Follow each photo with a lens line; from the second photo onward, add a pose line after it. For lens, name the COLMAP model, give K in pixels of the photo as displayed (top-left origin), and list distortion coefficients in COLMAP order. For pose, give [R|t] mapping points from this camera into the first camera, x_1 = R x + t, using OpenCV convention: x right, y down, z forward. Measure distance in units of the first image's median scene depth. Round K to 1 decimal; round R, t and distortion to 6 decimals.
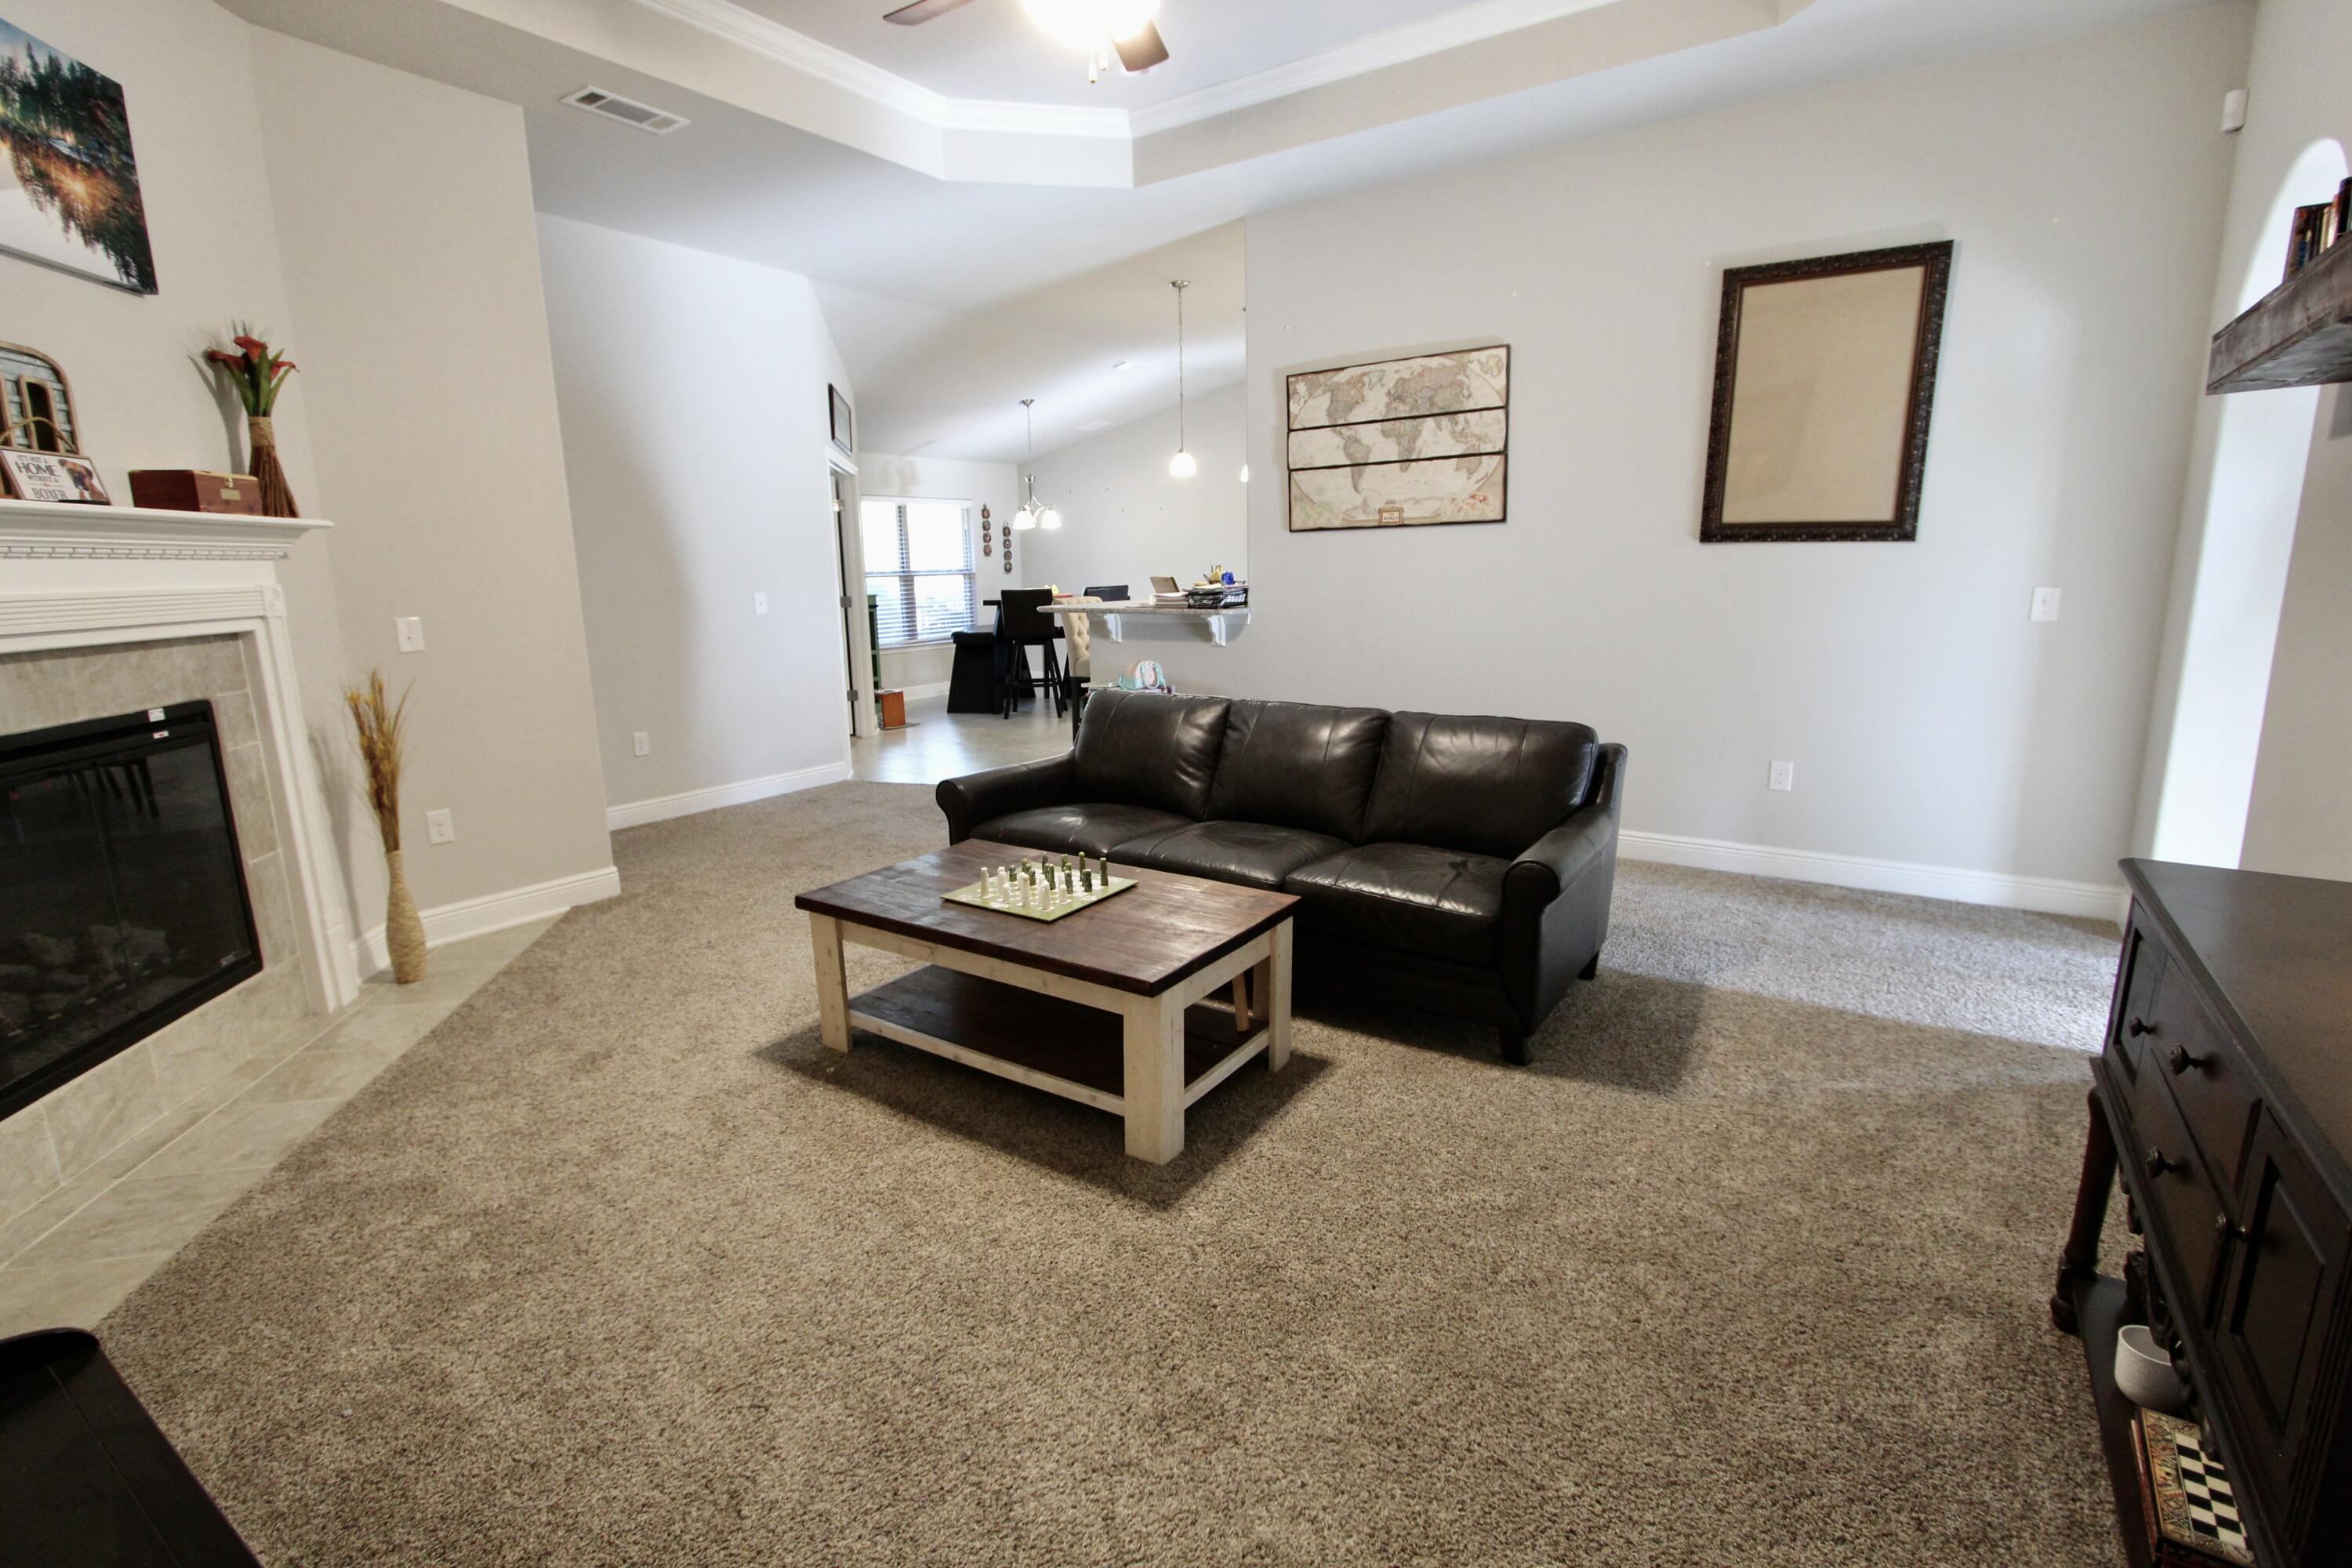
lens RADIAL K [[1086.3, 0, 1179.5], [0, 1086.3, 779.9], [0, 0, 1]] dist [-0.018246, 0.003165]
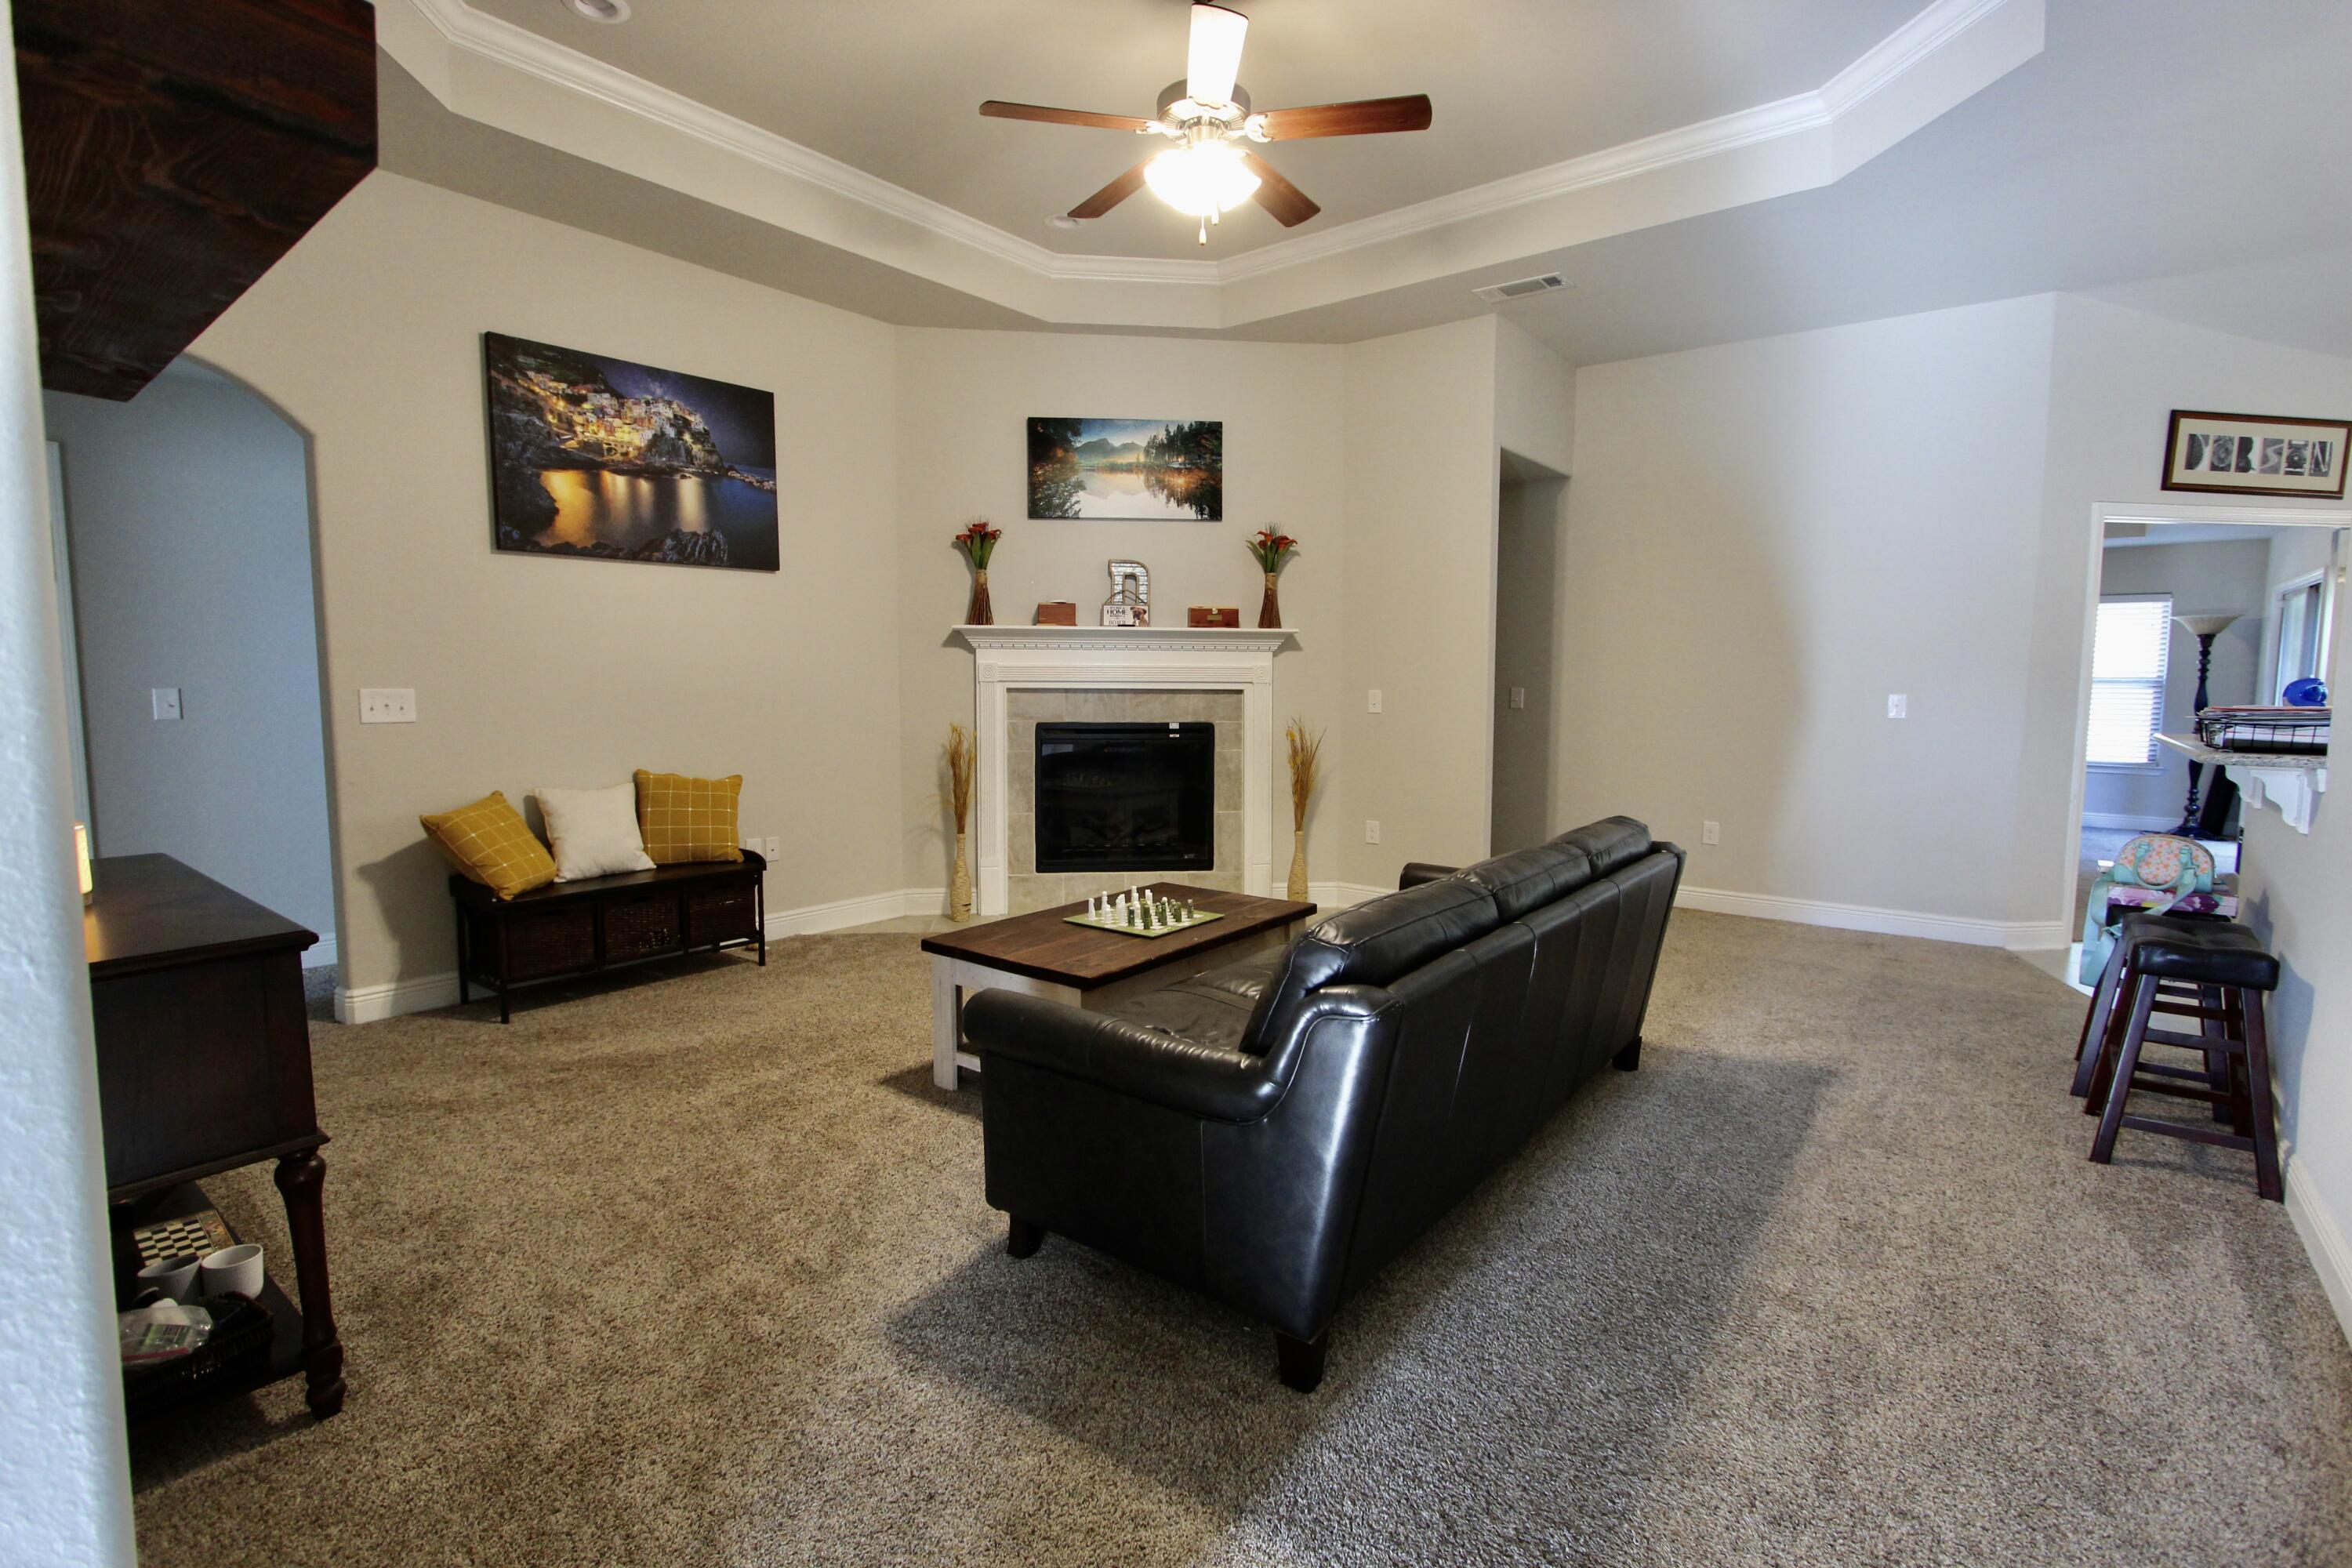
lens RADIAL K [[1086.3, 0, 1194.7], [0, 1086.3, 778.8], [0, 0, 1]] dist [-0.018246, 0.003165]
pose [[-0.068767, 0.111719, -0.991358, 0.998662], [-0.204758, 0.970974, 0.123625, -0.204079], [0.976394, 0.211489, -0.043896, 1.033259]]
